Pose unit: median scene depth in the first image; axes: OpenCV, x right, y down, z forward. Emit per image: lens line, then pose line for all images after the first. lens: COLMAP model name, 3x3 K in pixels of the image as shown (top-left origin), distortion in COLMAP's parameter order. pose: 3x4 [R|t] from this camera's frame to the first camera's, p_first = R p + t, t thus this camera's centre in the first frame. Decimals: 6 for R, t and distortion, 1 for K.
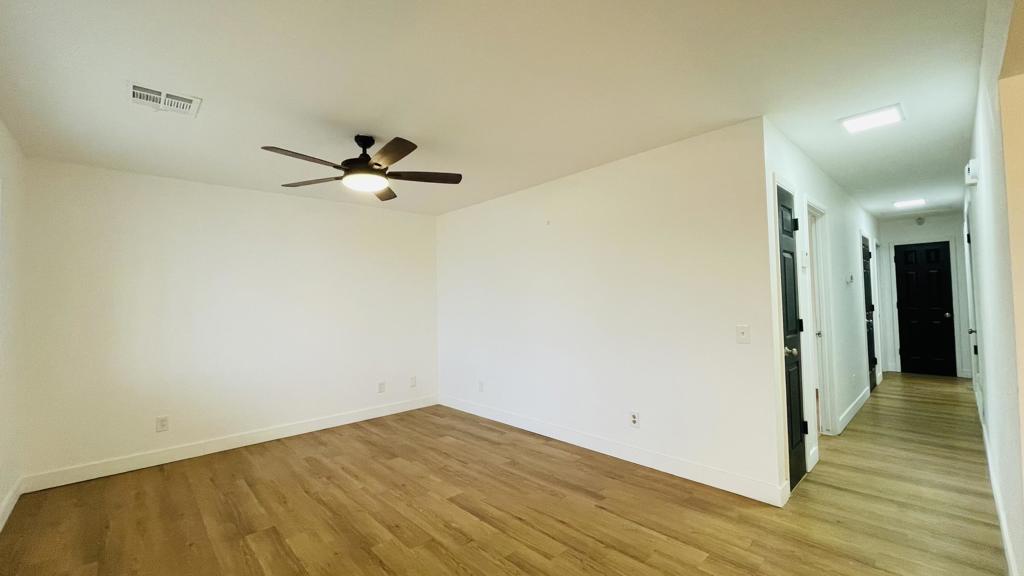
lens RADIAL K [[413.6, 0, 512.2], [0, 413.6, 287.8], [0, 0, 1]] dist [-0.002290, 0.000394]
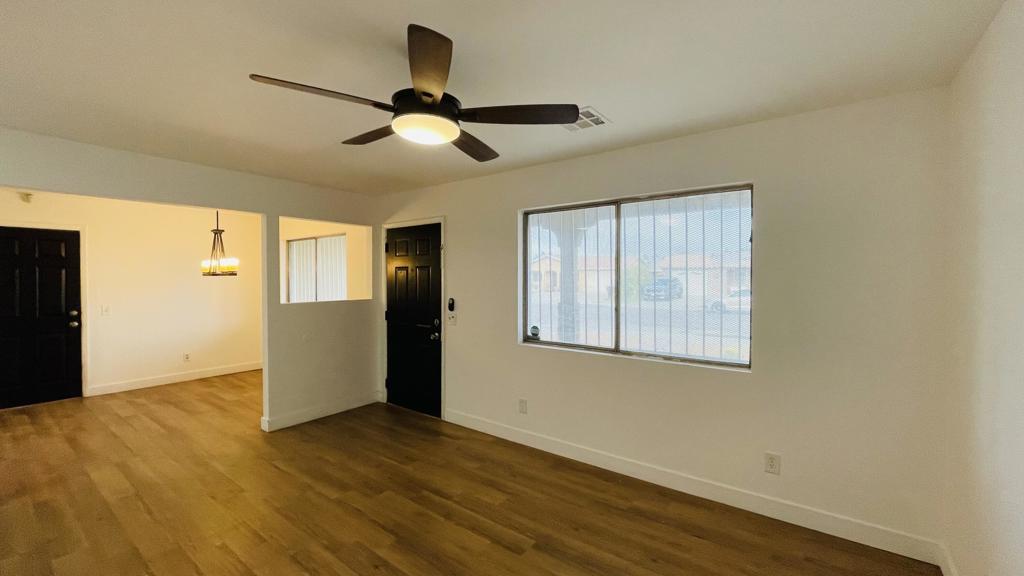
lens RADIAL K [[413.6, 0, 511.1], [0, 413.6, 285.8], [0, 0, 1]] dist [-0.002290, 0.000394]
pose [[-0.985472, 0.023530, -0.168200, -0.369764], [0.025256, 0.999648, -0.008124, 0.000929], [0.167949, -0.012254, -0.985719, 1.663709]]
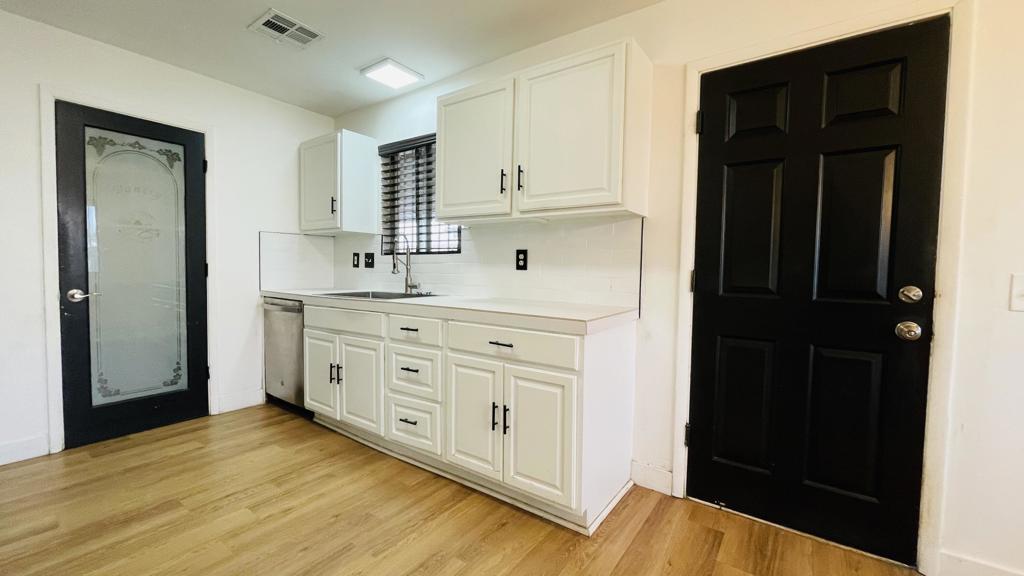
lens RADIAL K [[413.6, 0, 512.8], [0, 413.6, 284.5], [0, 0, 1]] dist [-0.002290, 0.000394]
pose [[-0.190175, -0.021595, 0.981513, 0.766530], [-0.043490, 0.998962, 0.013552, 0.060009], [-0.980786, -0.040109, -0.190917, 0.199067]]
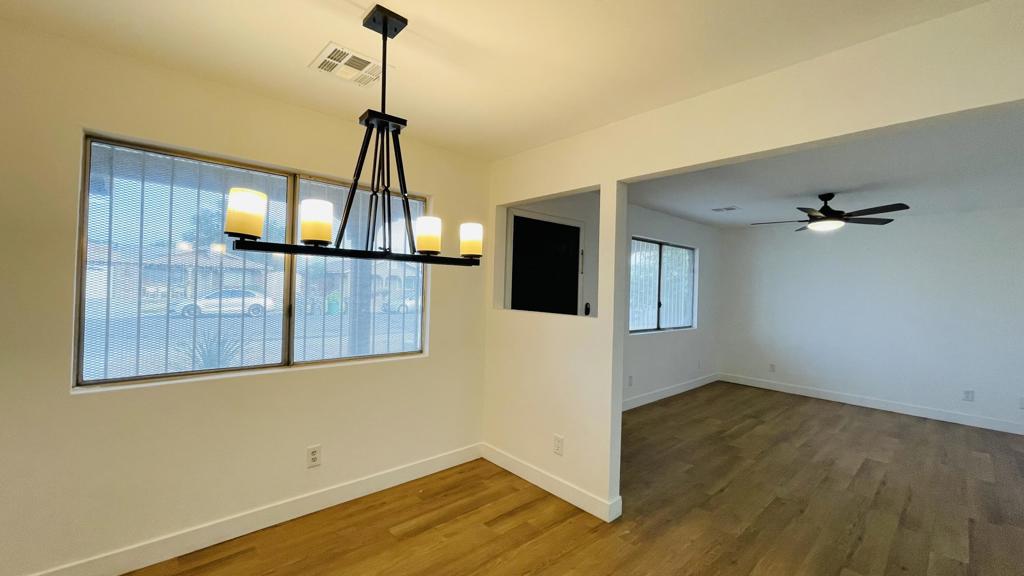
lens RADIAL K [[413.6, 0, 512.0], [0, 413.6, 286.0], [0, 0, 1]] dist [-0.002290, 0.000394]
pose [[-0.013465, 0.016293, -0.999777, 1.151990], [0.003252, 0.999863, 0.016250, -0.062485], [0.999904, -0.003033, -0.013516, -0.109638]]
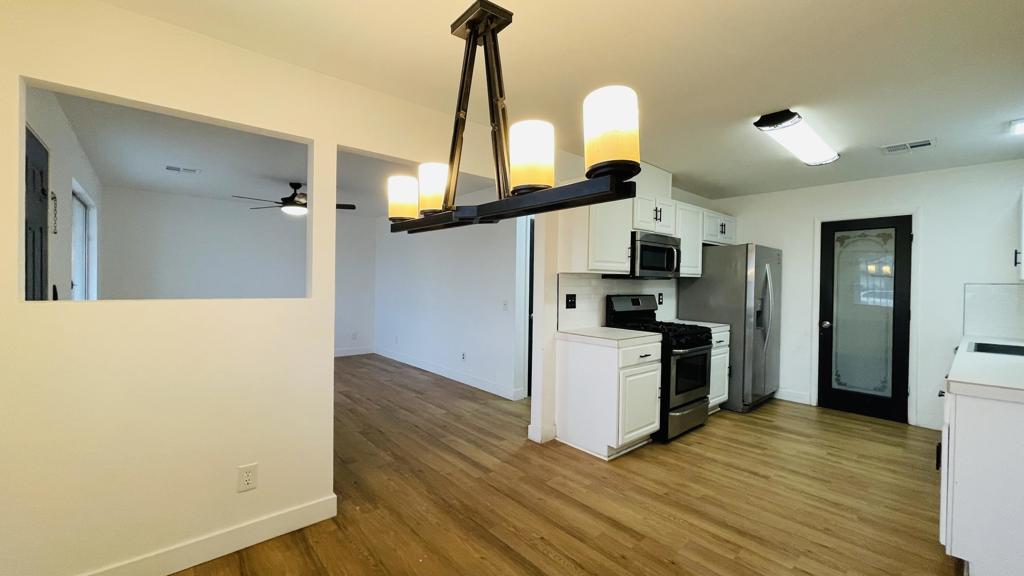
lens RADIAL K [[413.6, 0, 511.2], [0, 413.6, 285.1], [0, 0, 1]] dist [-0.002290, 0.000394]
pose [[0.998745, 0.035914, -0.034910, 0.623868], [-0.034416, 0.998499, 0.042601, -0.045105], [0.036387, -0.041346, 0.998482, -0.714169]]
